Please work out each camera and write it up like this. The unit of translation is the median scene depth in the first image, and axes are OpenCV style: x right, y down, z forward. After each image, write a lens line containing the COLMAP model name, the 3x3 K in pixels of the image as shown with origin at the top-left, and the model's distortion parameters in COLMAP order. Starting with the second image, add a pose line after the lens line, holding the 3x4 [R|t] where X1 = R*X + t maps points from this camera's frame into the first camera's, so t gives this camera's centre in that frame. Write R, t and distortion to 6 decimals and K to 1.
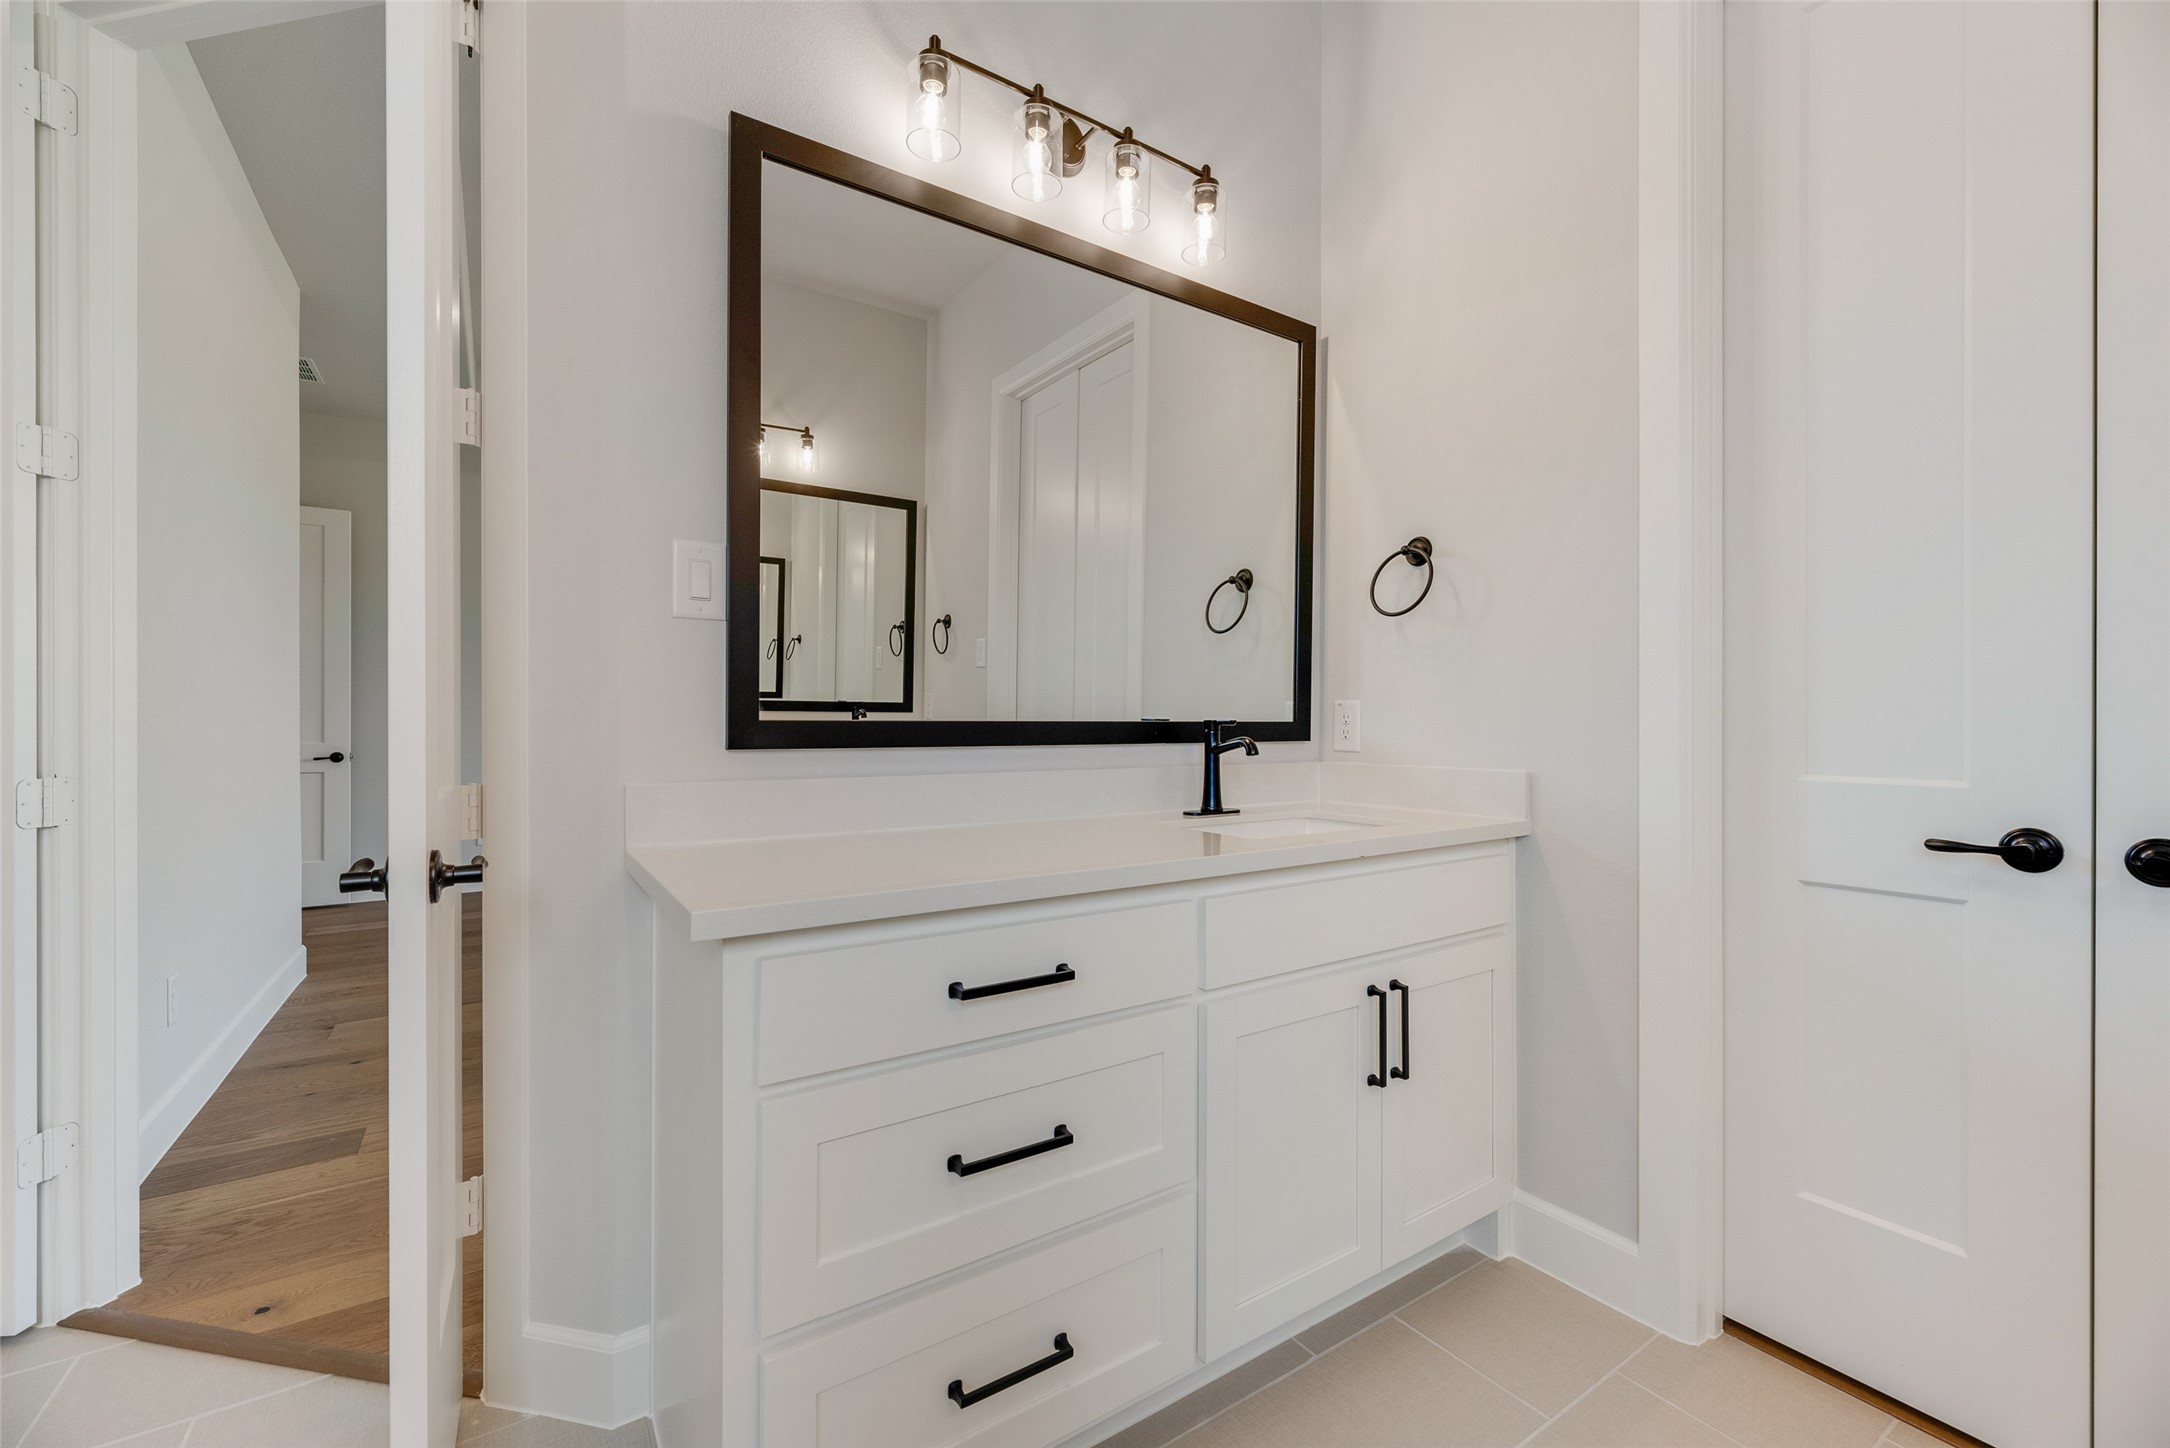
lens RADIAL K [[880.4, 0, 1096.4], [0, 880.4, 719.1], [0, 0, 1]] dist [0.003424, 0.000262]
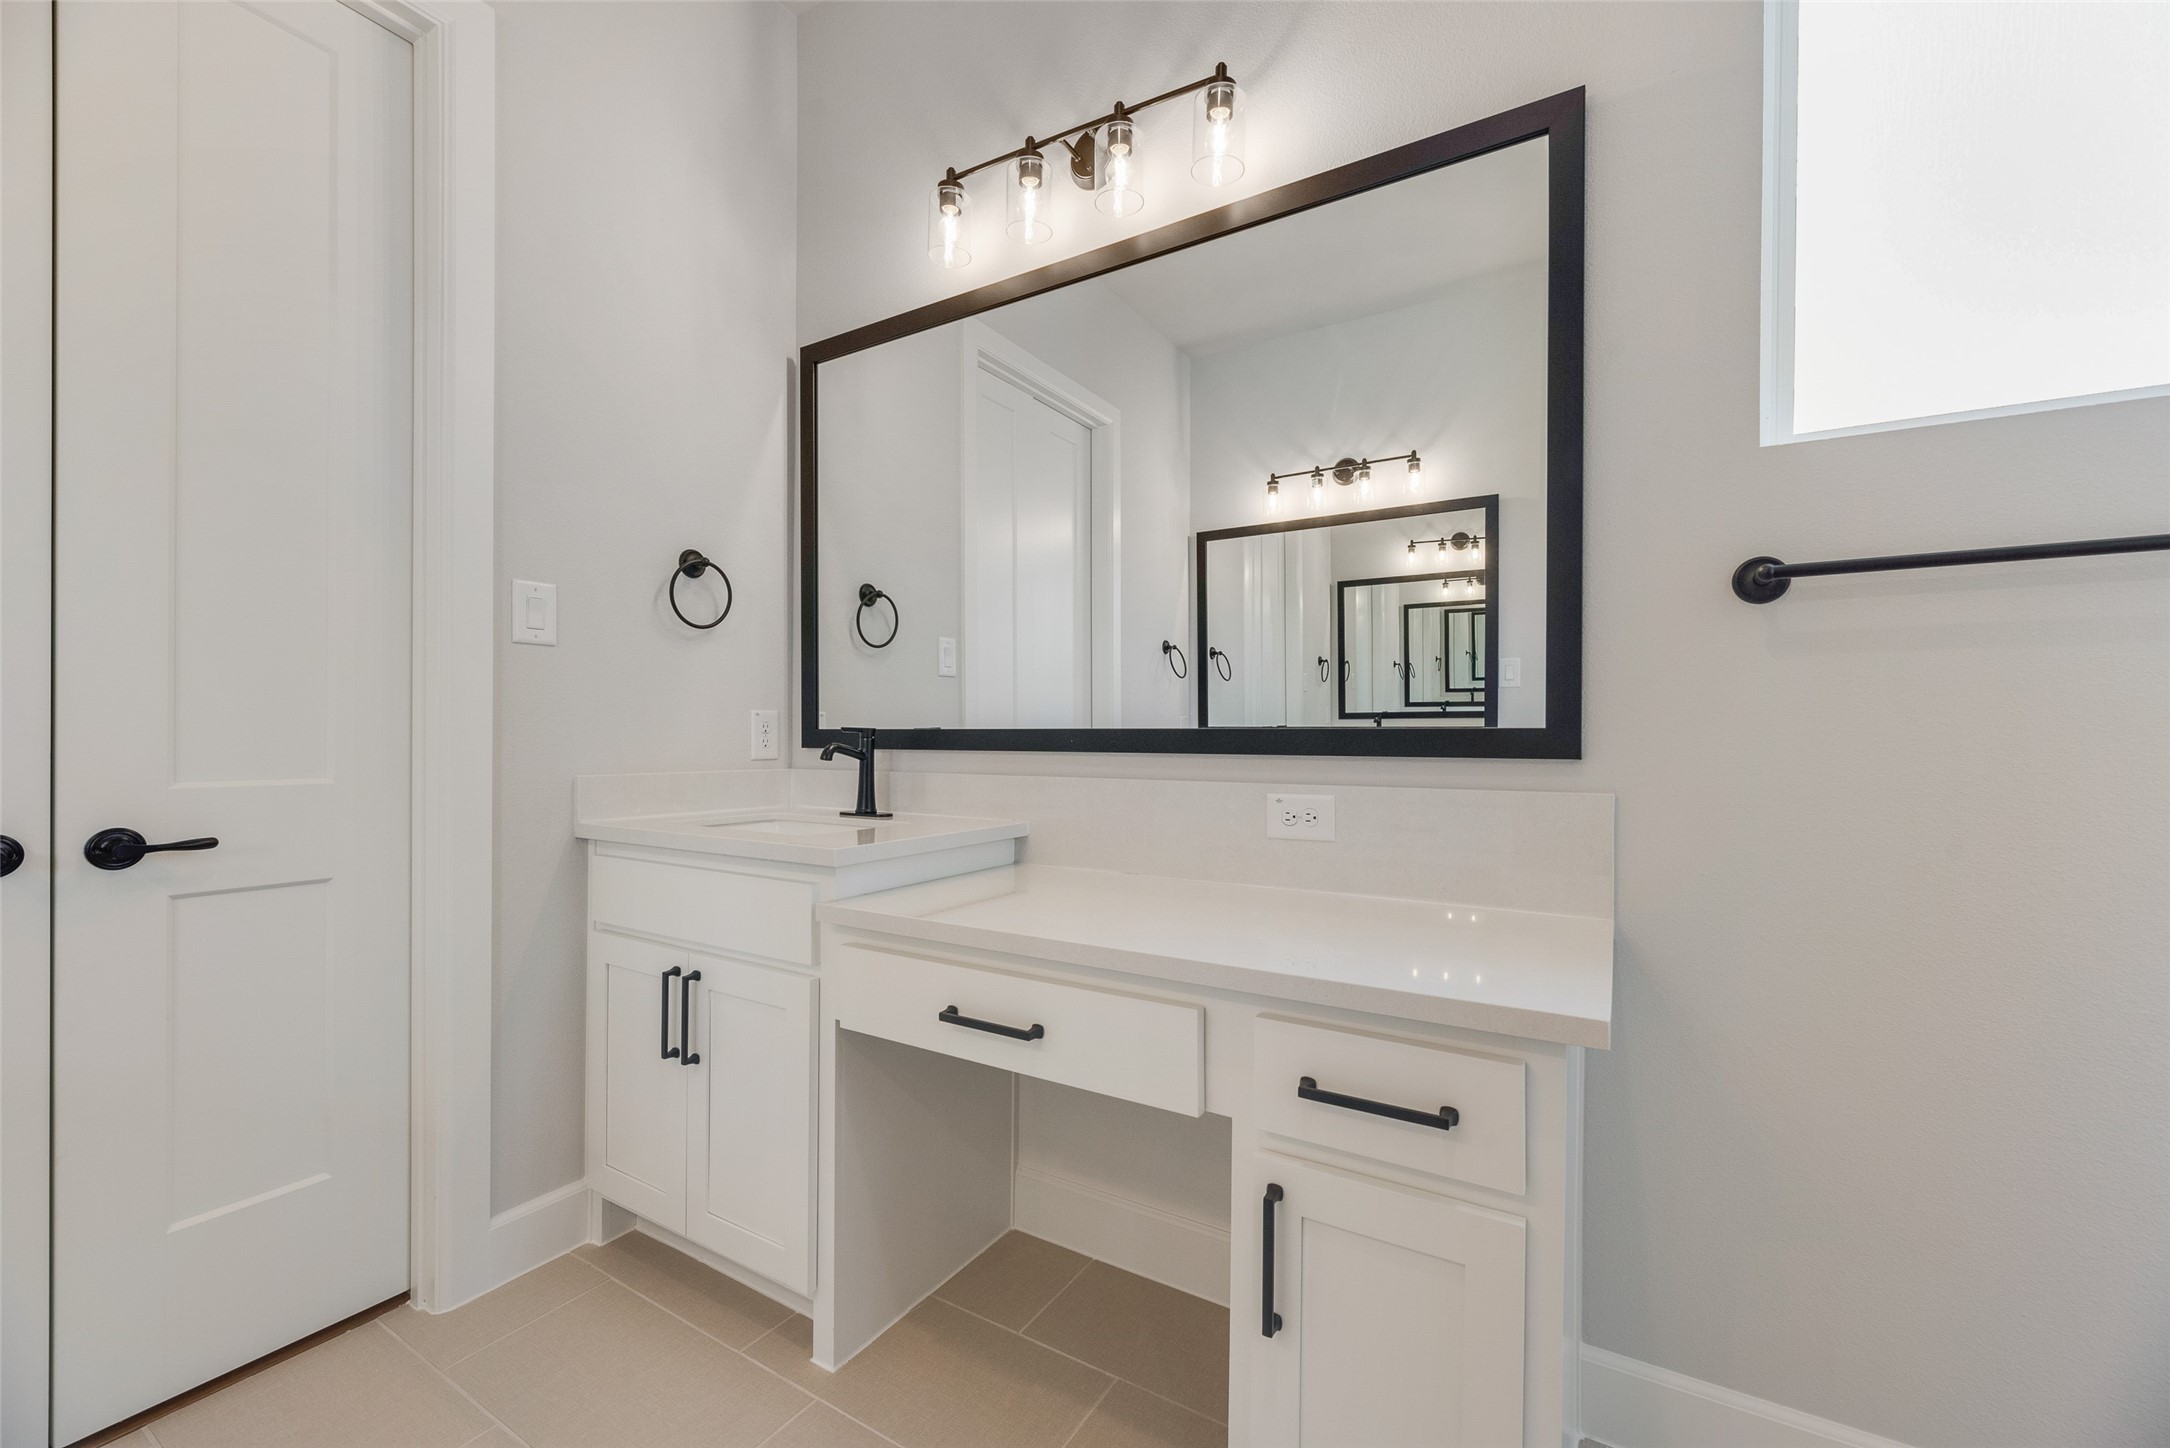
lens RADIAL K [[880.4, 0, 1095.8], [0, 880.4, 728.4], [0, 0, 1]] dist [0.003424, 0.000262]
pose [[0.424648, -0.002098, -0.905356, 0.915728], [0.004648, 0.999989, -0.000137, 0.001793], [0.905347, -0.004150, 0.424653, 0.594578]]
